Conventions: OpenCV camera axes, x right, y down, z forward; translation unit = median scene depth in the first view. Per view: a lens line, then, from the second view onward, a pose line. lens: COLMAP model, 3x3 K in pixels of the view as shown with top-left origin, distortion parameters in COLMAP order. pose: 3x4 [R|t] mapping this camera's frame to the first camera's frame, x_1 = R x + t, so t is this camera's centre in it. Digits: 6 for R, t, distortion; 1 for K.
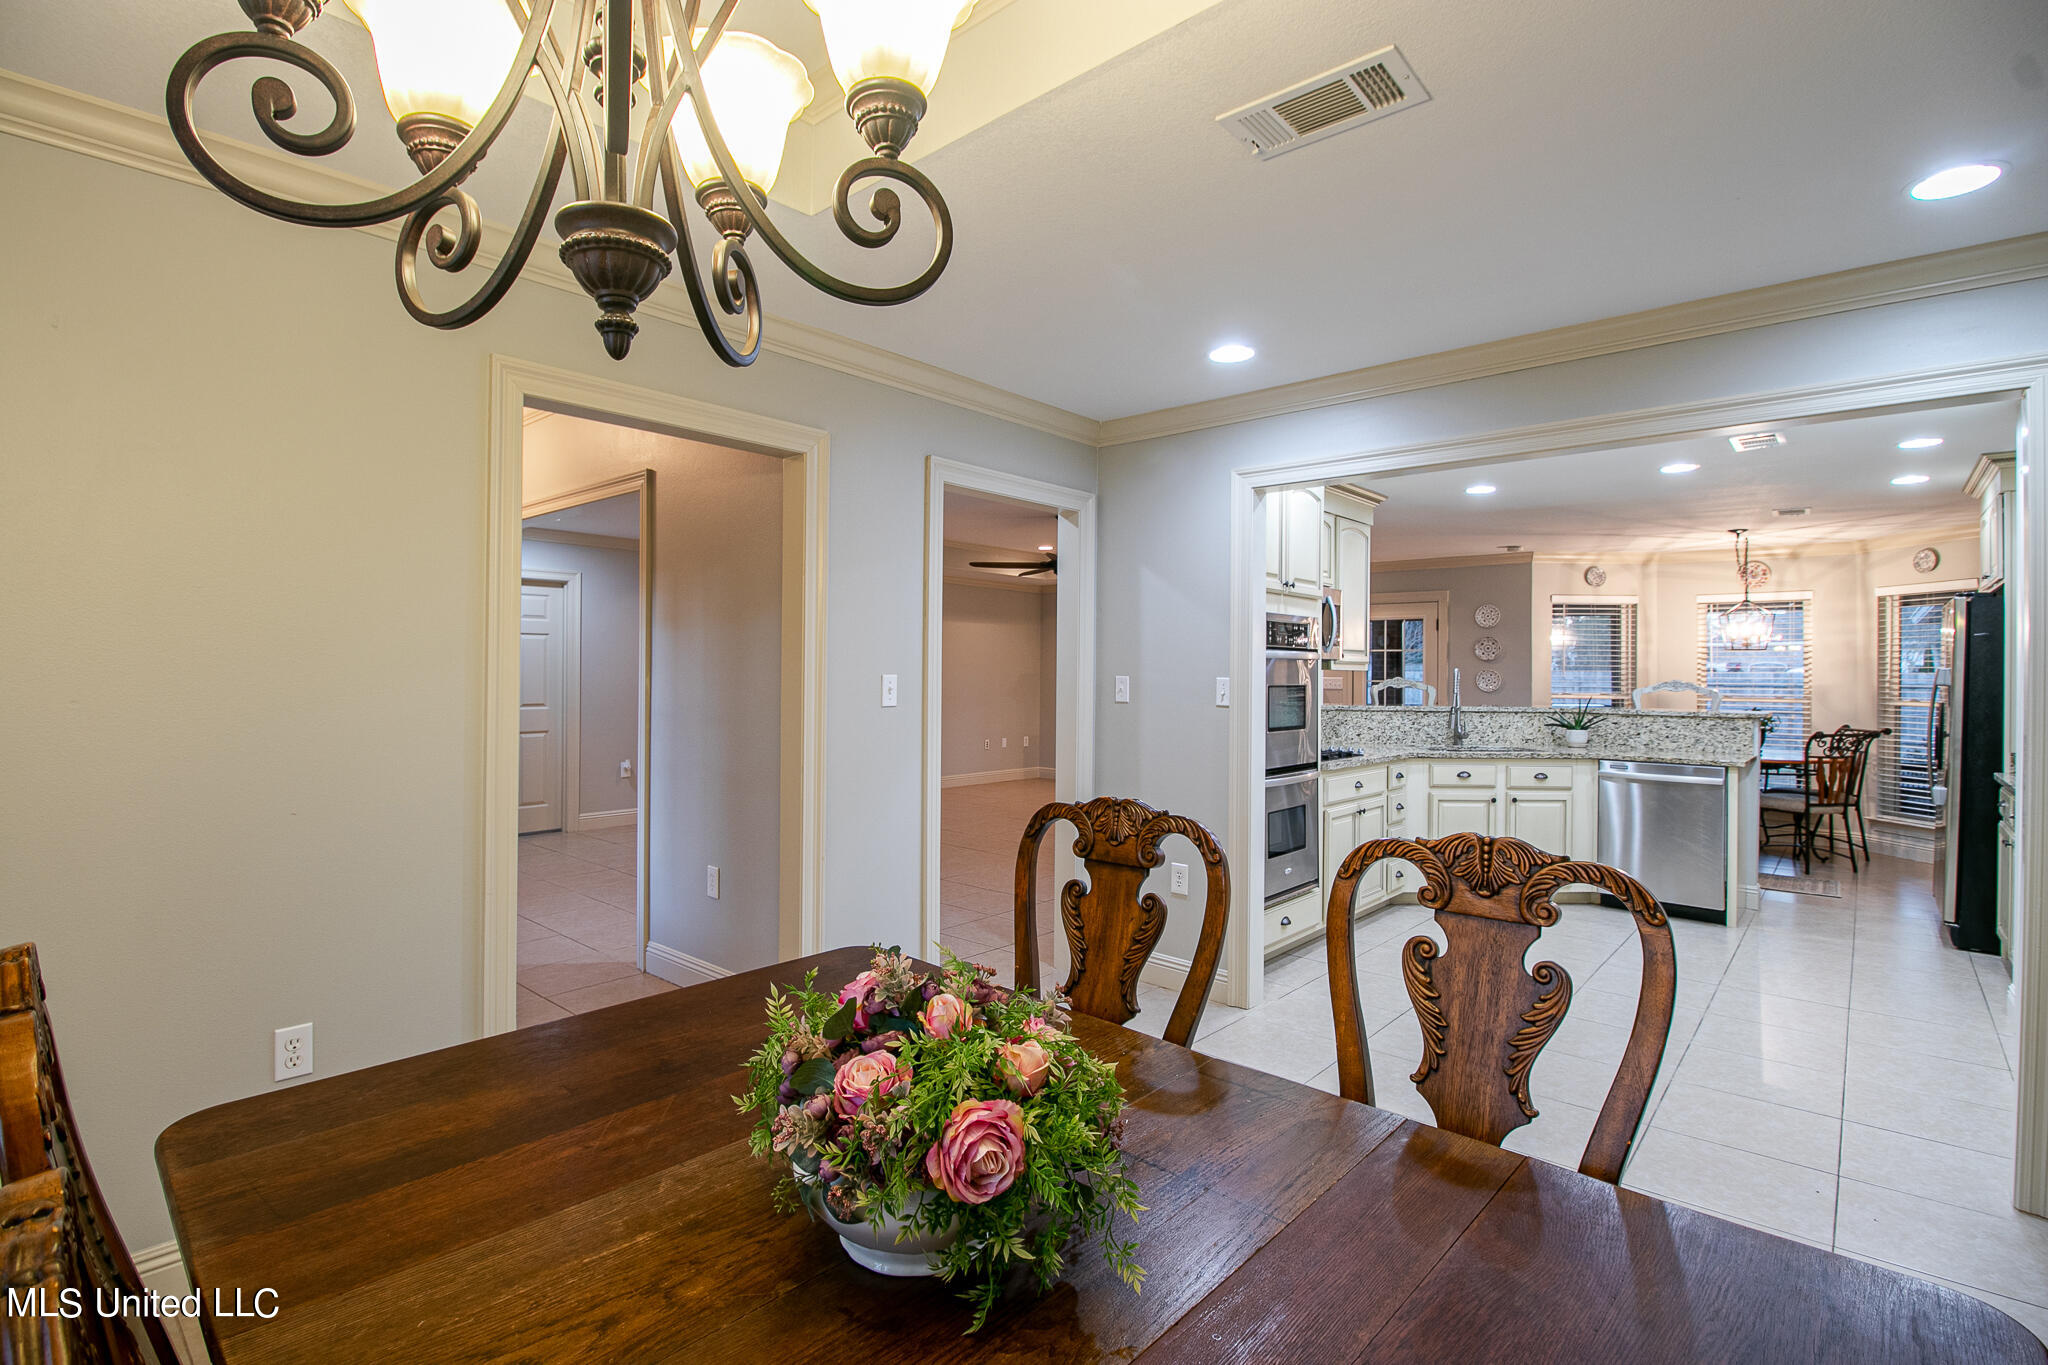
lens RADIAL K [[948.9, 0, 1010.5], [0, 948.9, 668.9], [0, 0, 1]] dist [-0.000507, -0.012241]
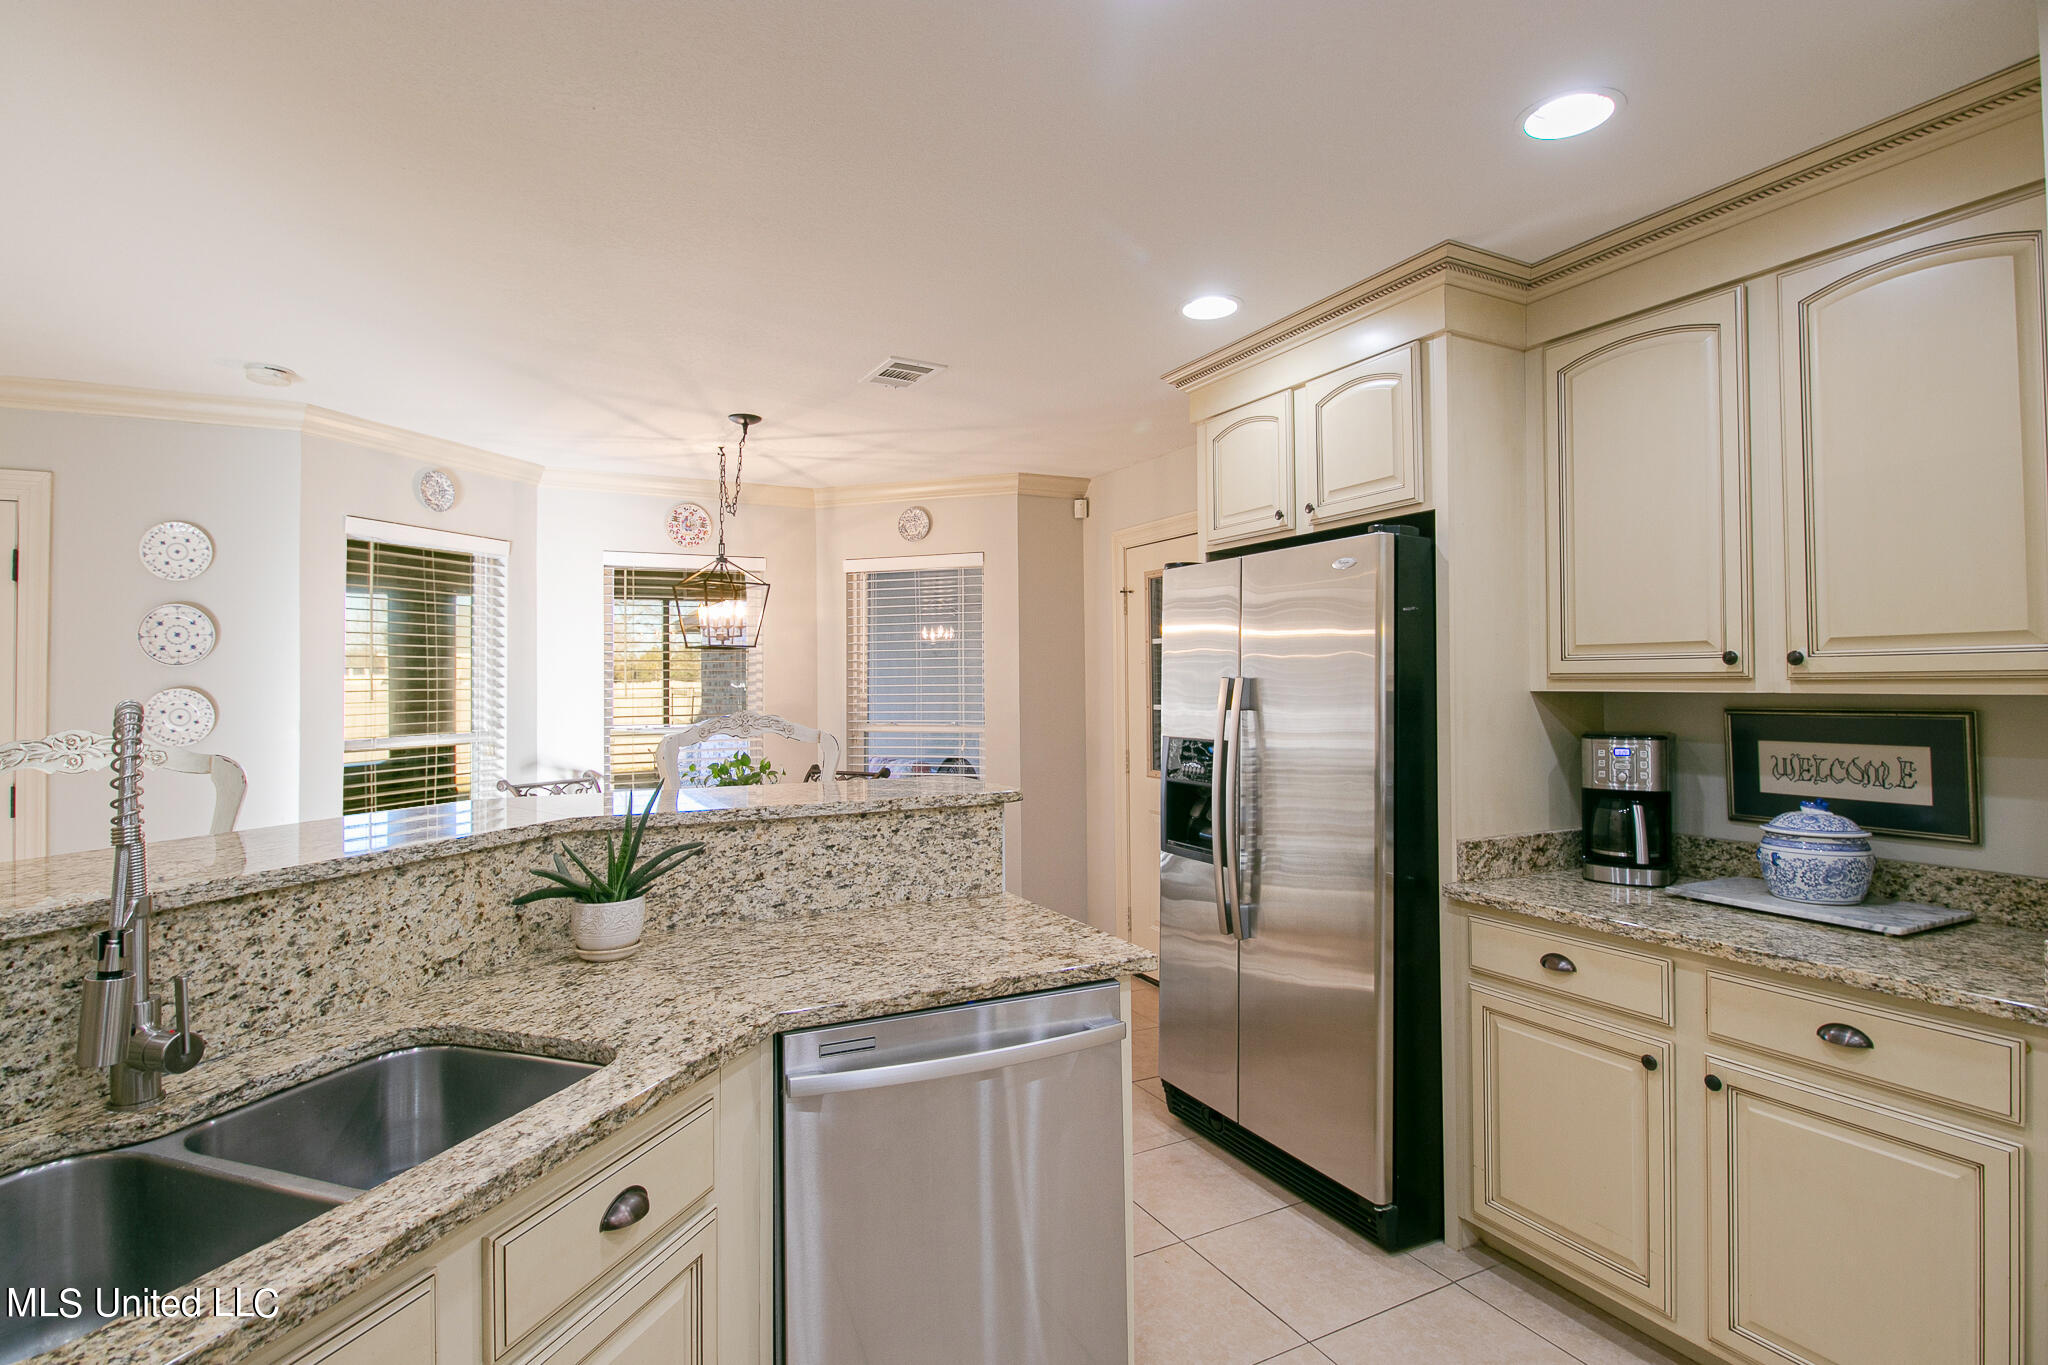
lens RADIAL K [[999.3, 0, 1009.8], [0, 999.3, 671.8], [0, 0, 1]] dist [0.004179, -0.013357]
pose [[0.357672, -0.000769, 0.933847, 0.348350], [0.009289, 0.999953, -0.002735, -0.003075], [-0.933801, 0.009653, 0.357662, 0.761361]]
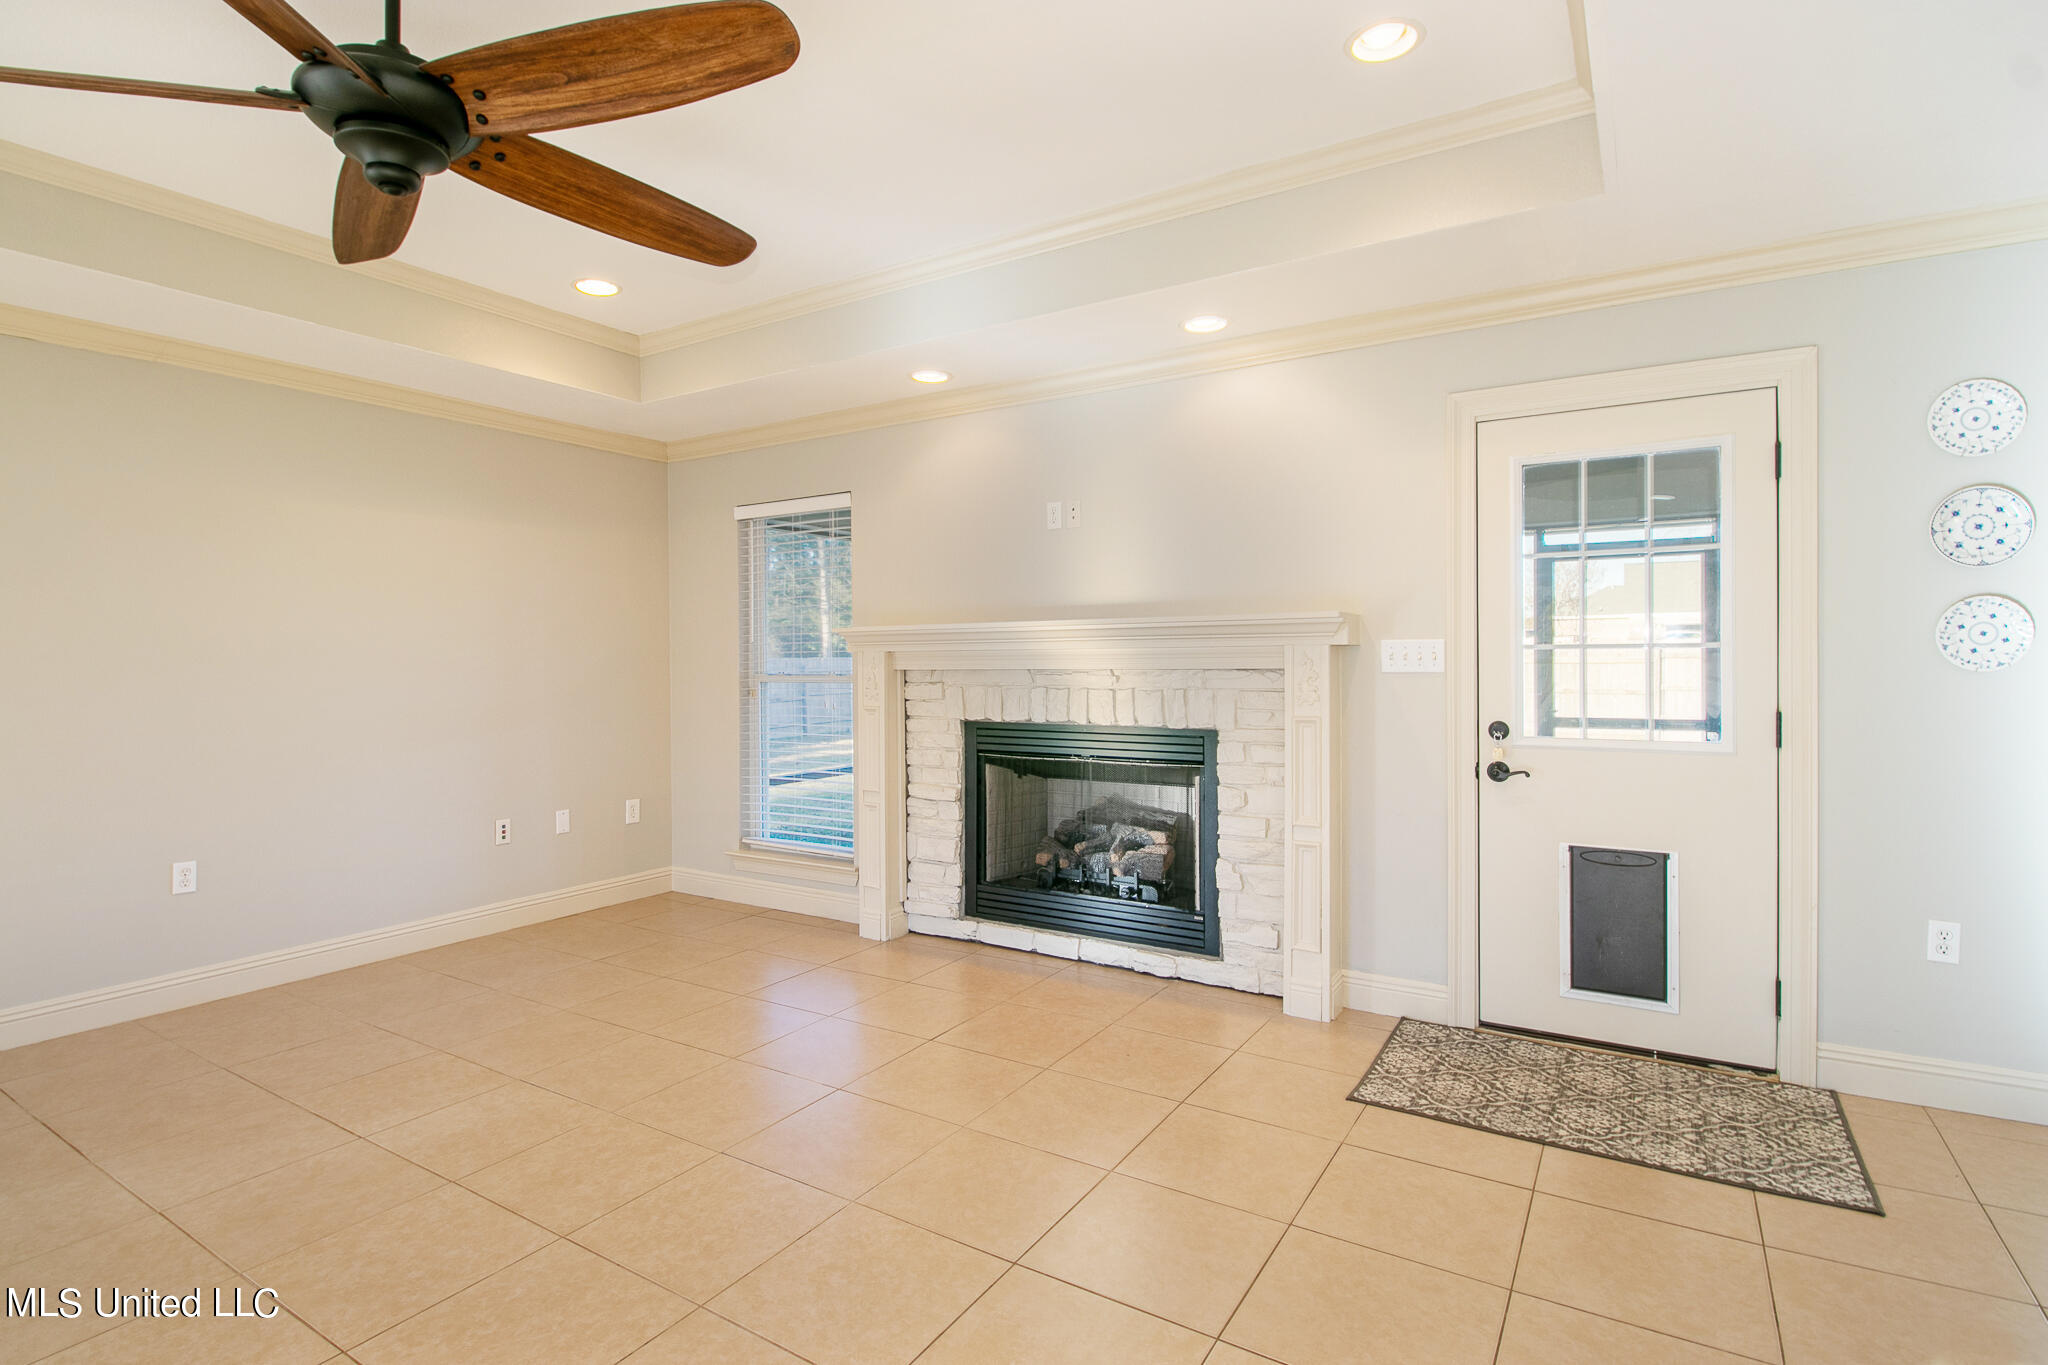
lens RADIAL K [[999.3, 0, 1009.8], [0, 999.3, 671.8], [0, 0, 1]] dist [0.004179, -0.013357]
pose [[0.985845, -0.018209, 0.166670, 0.214500], [0.015638, 0.999738, 0.016730, 0.019876], [-0.166931, -0.013887, 0.985871, 1.051702]]
